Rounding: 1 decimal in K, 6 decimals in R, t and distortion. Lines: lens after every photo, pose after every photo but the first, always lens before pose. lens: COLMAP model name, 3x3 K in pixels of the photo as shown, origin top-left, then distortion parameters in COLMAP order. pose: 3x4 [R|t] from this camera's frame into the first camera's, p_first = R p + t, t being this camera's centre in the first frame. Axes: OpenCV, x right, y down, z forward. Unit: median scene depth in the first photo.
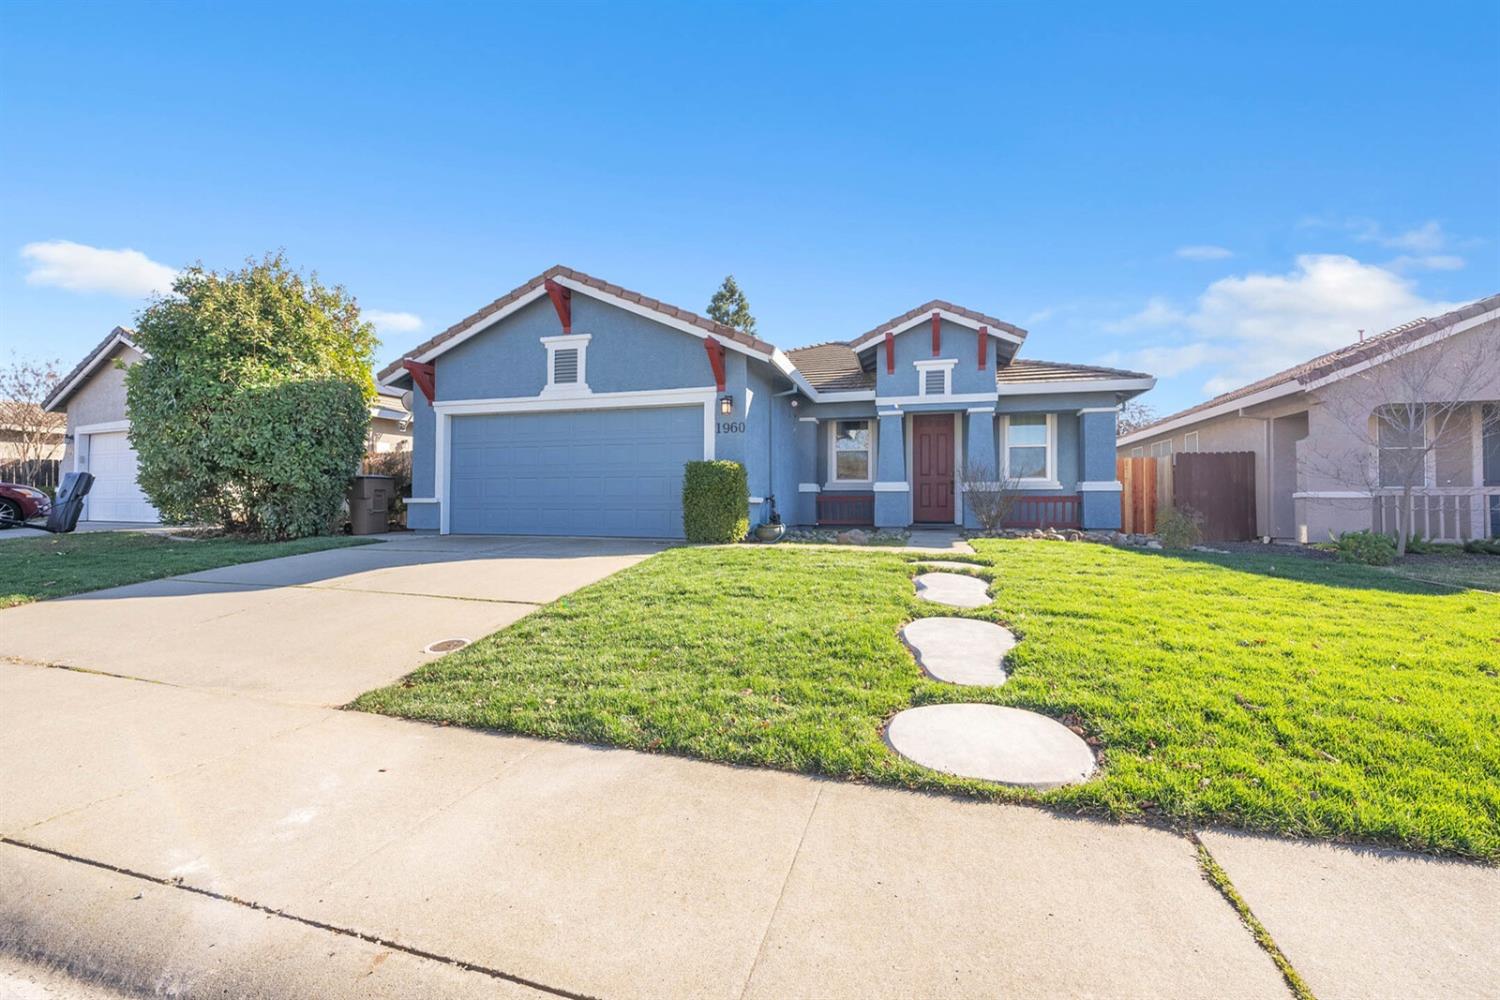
lens RADIAL K [[614.3, 0, 754.6], [0, 614.3, 498.4], [0, 0, 1]] dist [0.002758, -0.002155]
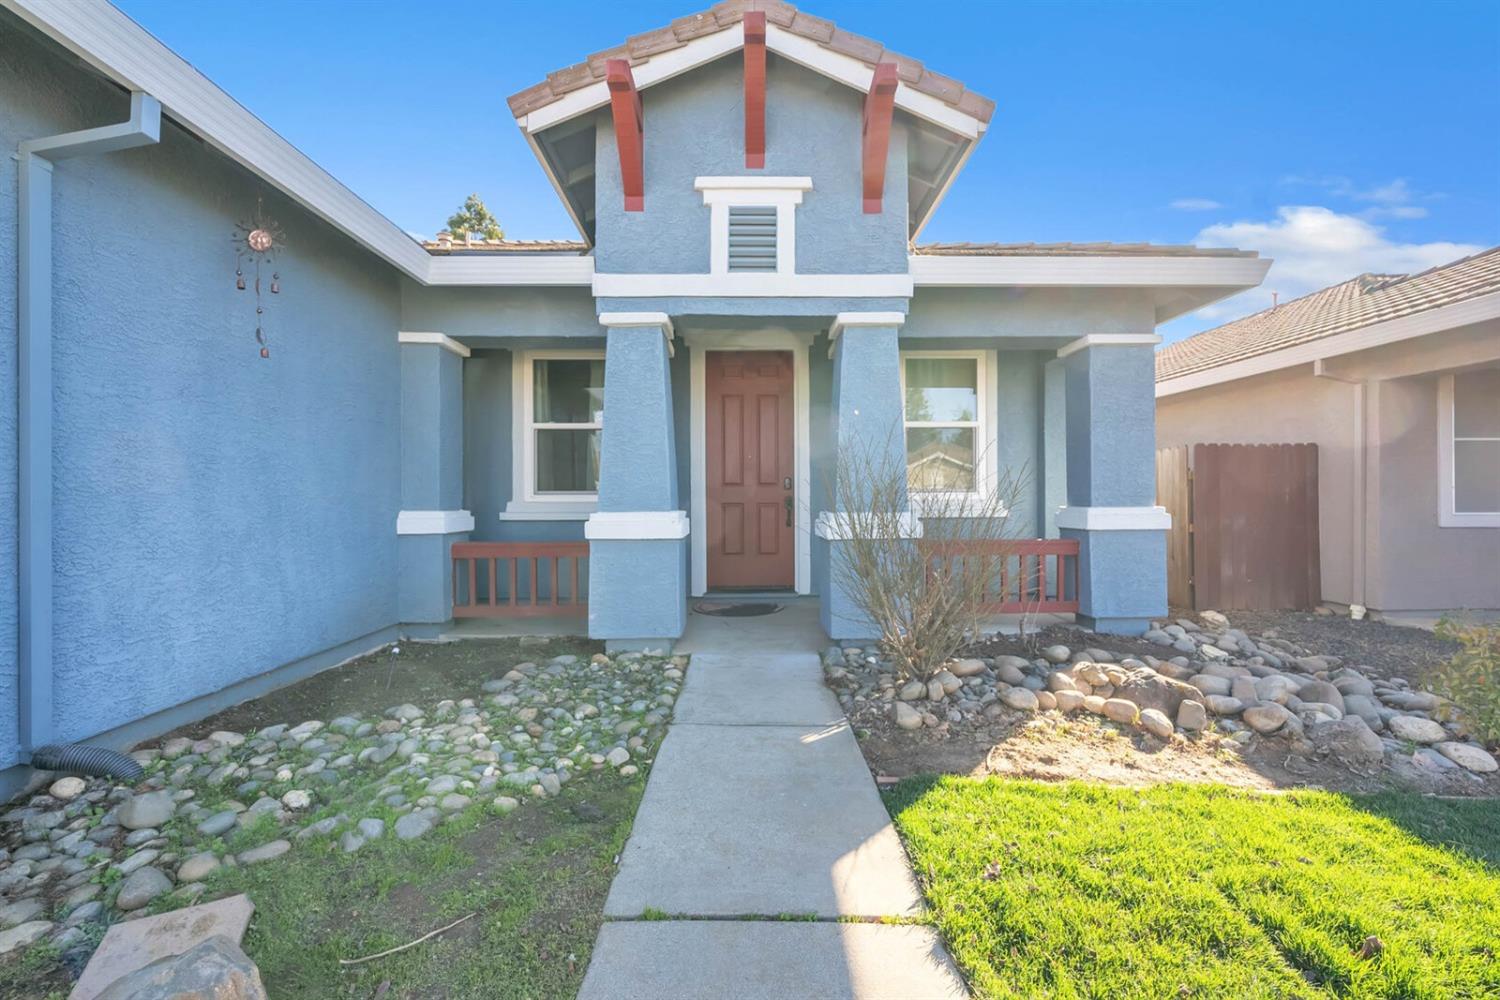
lens RADIAL K [[614.3, 0, 759.3], [0, 614.3, 502.8], [0, 0, 1]] dist [0.002758, -0.002155]
pose [[0.955740, -0.011182, 0.294000, 0.193662], [0.005782, 0.999798, 0.019233, -0.040216], [-0.294156, -0.016682, 0.955612, 0.665173]]
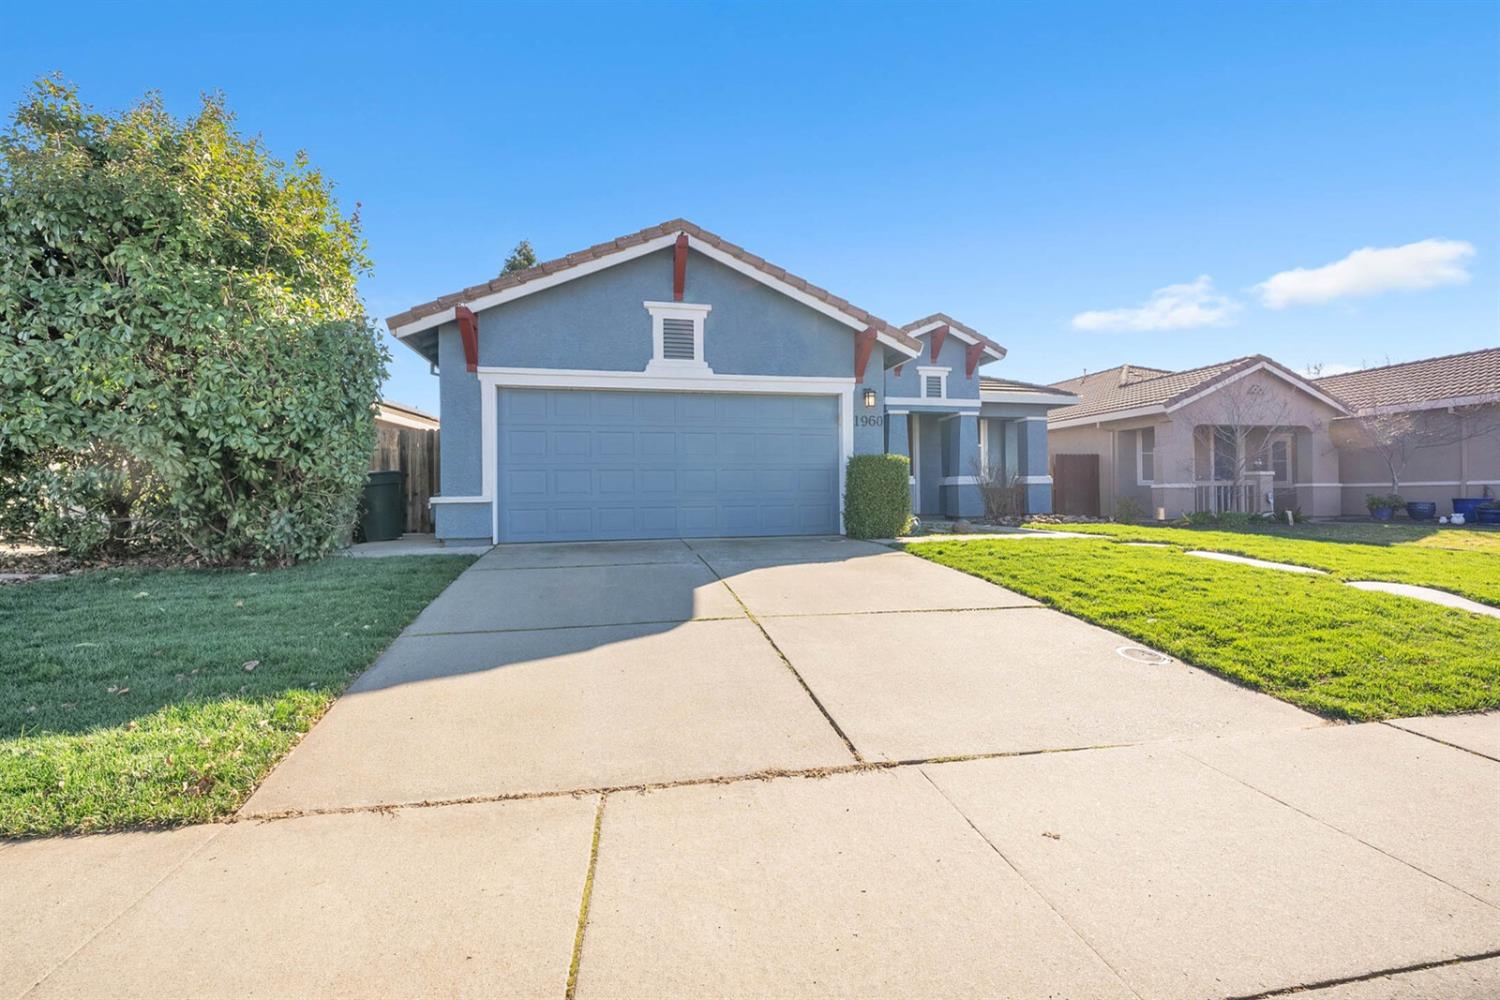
lens RADIAL K [[614.3, 0, 745.5], [0, 614.3, 498.6], [0, 0, 1]] dist [0.002758, -0.002155]
pose [[0.881075, -0.014806, 0.472745, -0.553710], [0.007897, 0.999831, 0.016595, -0.006926], [-0.472910, -0.010888, 0.881043, 0.180201]]
